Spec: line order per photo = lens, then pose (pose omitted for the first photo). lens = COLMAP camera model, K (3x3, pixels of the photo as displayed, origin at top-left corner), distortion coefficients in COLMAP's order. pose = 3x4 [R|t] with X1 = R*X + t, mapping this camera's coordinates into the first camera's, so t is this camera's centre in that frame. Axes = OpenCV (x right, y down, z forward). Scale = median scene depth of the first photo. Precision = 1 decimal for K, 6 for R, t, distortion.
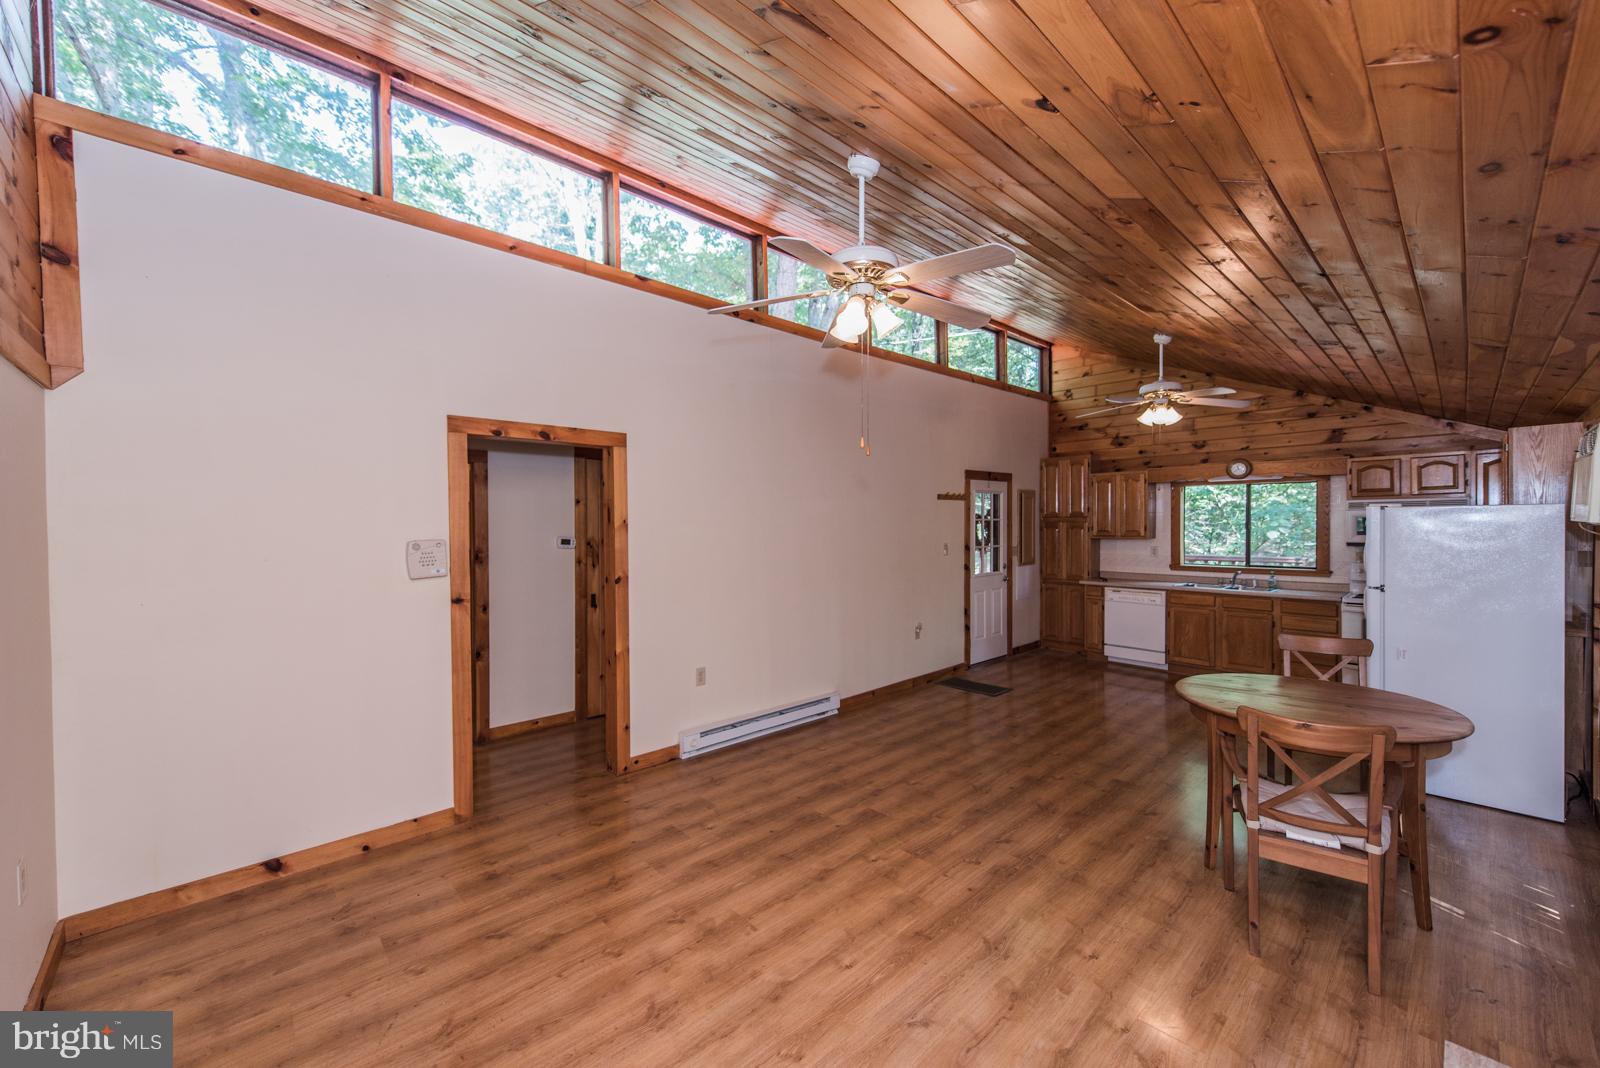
lens RADIAL K [[622.9, 0, 796.1], [0, 622.9, 533.2], [0, 0, 1]] dist [0.012518, -0.003380]
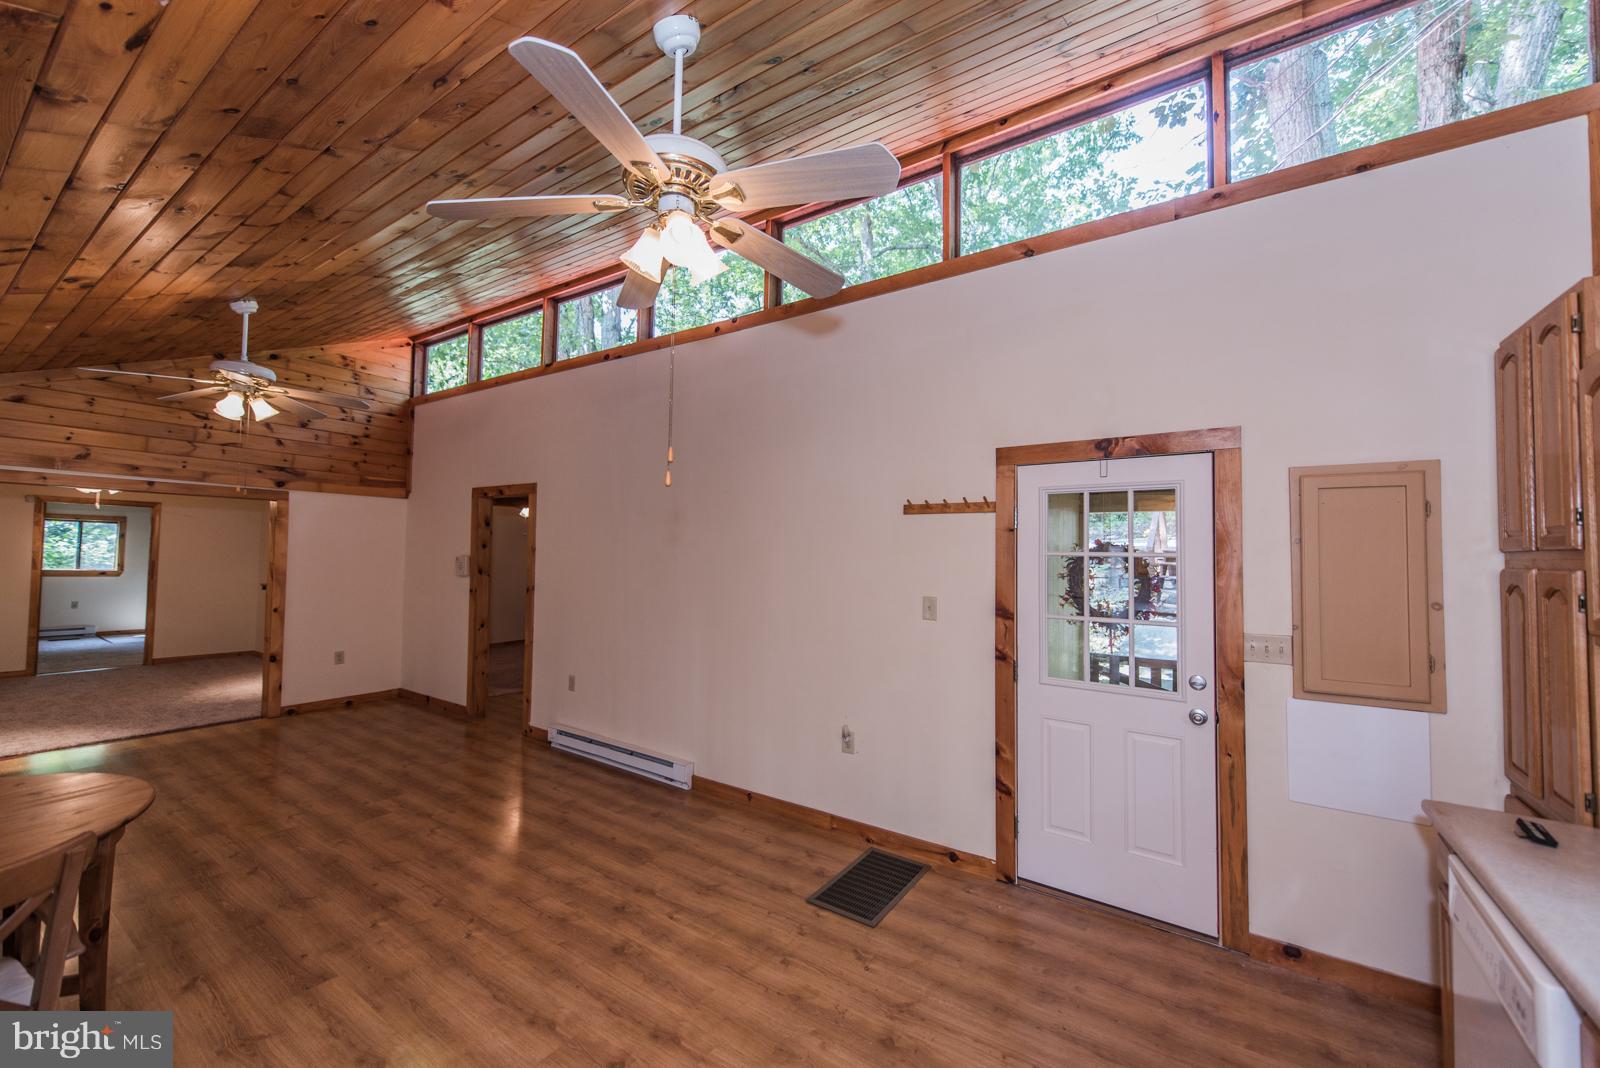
lens RADIAL K [[622.9, 0, 796.1], [0, 622.9, 533.2], [0, 0, 1]] dist [0.012518, -0.003380]
pose [[0.222080, -0.023174, -0.974753, 1.124494], [-0.035462, 0.998864, -0.031827, -0.026209], [0.974383, 0.041635, 0.221006, 1.196267]]
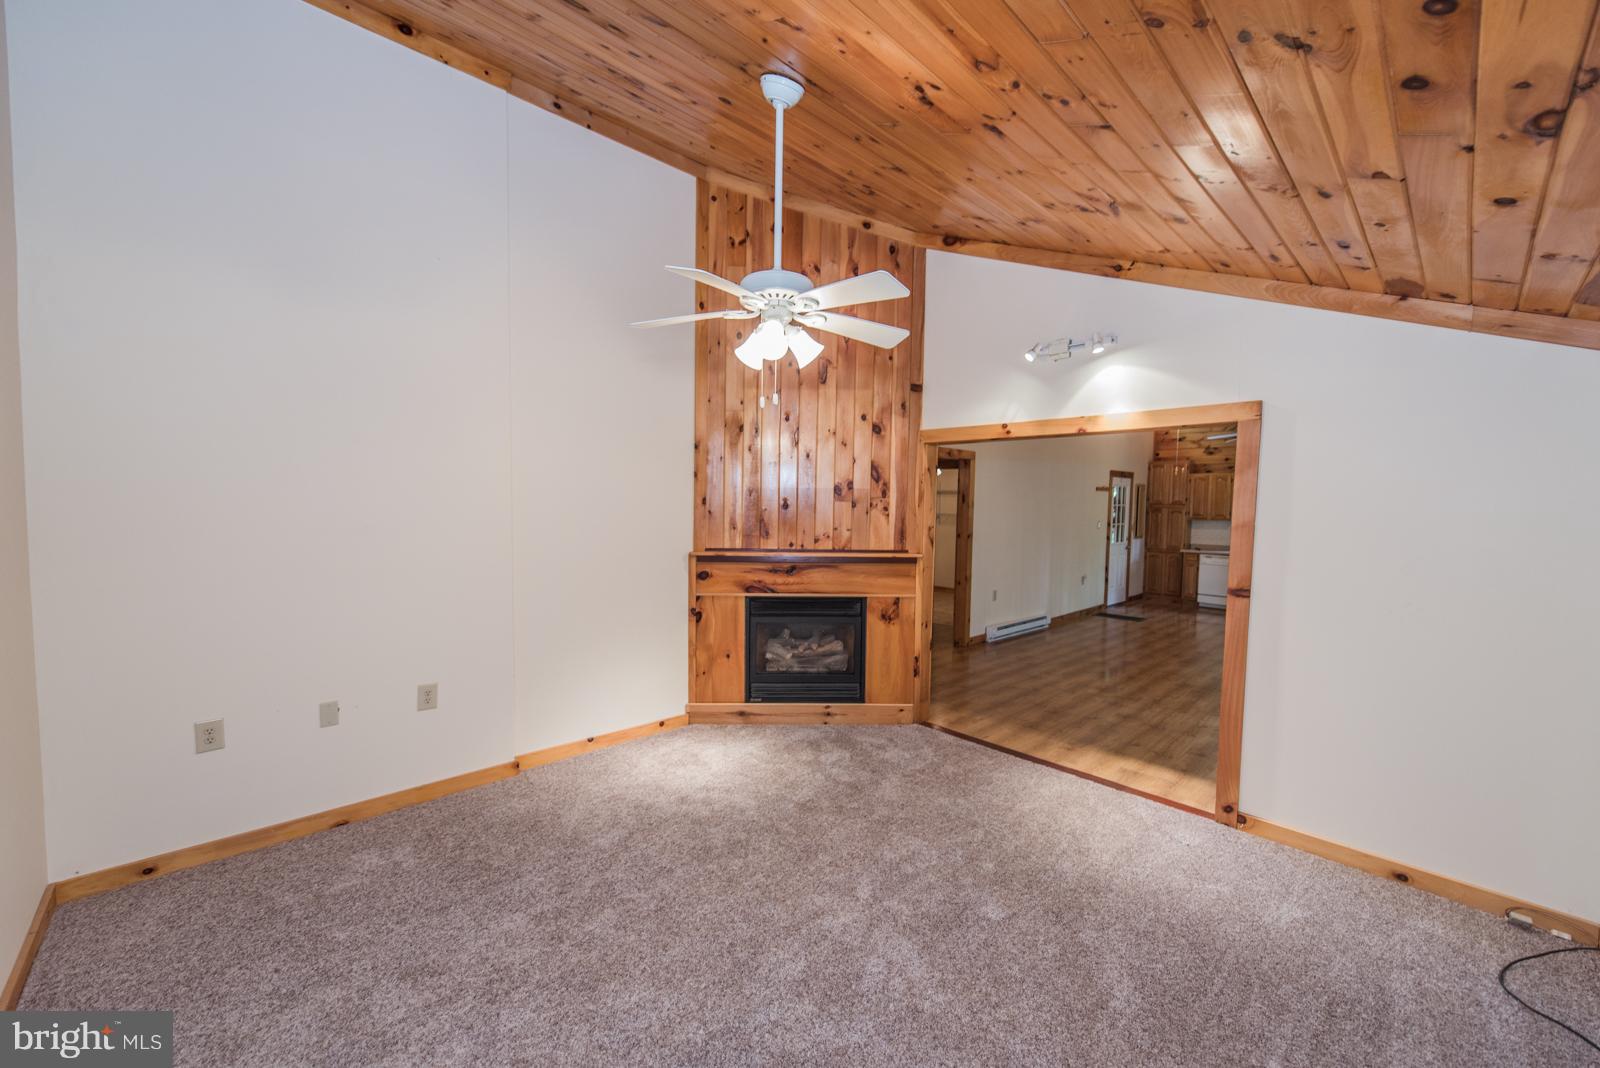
lens RADIAL K [[622.9, 0, 796.1], [0, 622.9, 533.2], [0, 0, 1]] dist [0.012518, -0.003380]
pose [[0.999744, 0.020500, 0.009591, -0.744324], [-0.020790, 0.999299, 0.031149, 0.021666], [-0.008945, -0.031340, 0.999469, -0.703784]]
